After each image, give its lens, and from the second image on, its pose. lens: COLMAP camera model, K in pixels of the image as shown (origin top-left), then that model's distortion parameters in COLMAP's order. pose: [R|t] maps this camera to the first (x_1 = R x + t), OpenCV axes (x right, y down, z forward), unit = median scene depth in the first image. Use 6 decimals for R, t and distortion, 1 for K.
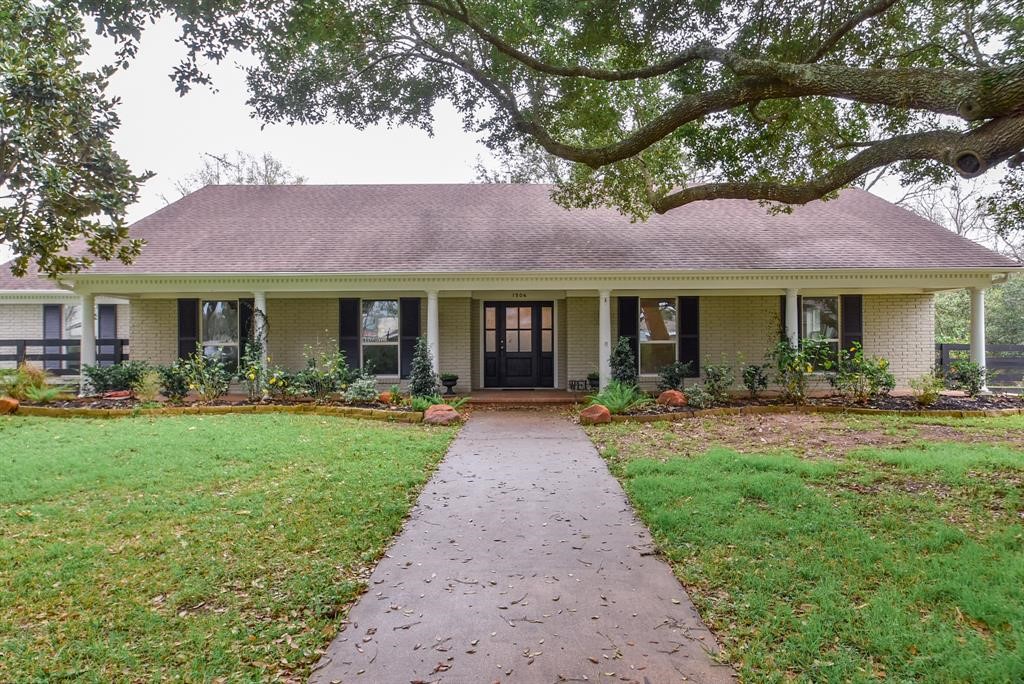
lens RADIAL K [[688.1, 0, 512.7], [0, 688.1, 343.7], [0, 0, 1]] dist [-0.000553, -0.000106]
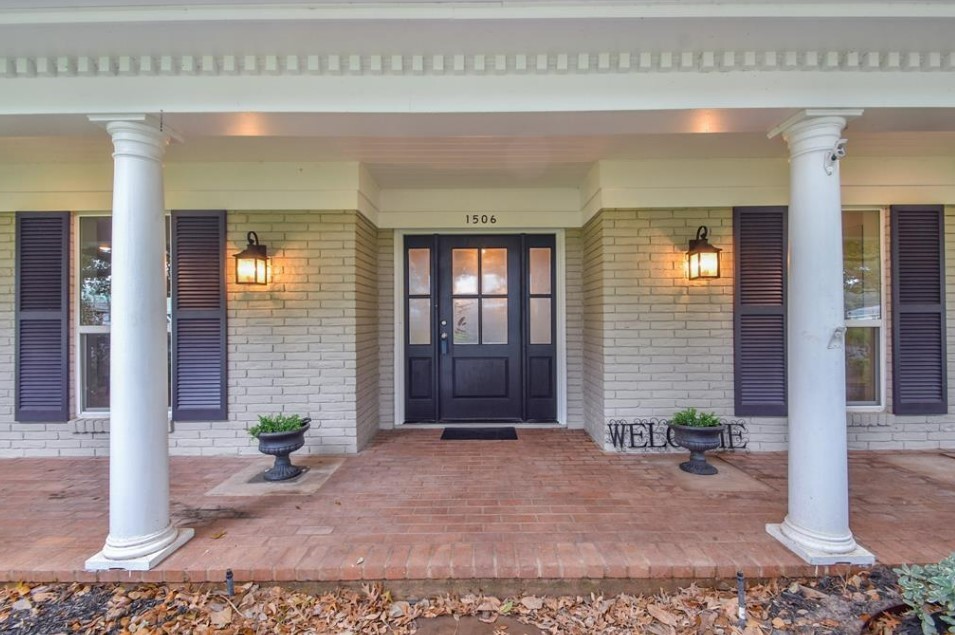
lens RADIAL K [[404.8, 0, 476.2], [0, 404.8, 321.0], [0, 0, 1]] dist [0.011419, 0.000047]
pose [[0.999988, -0.002356, -0.004262, 0.007551], [0.002355, 0.999997, -0.000241, -0.004027], [0.004262, 0.000231, 0.999991, 0.725888]]
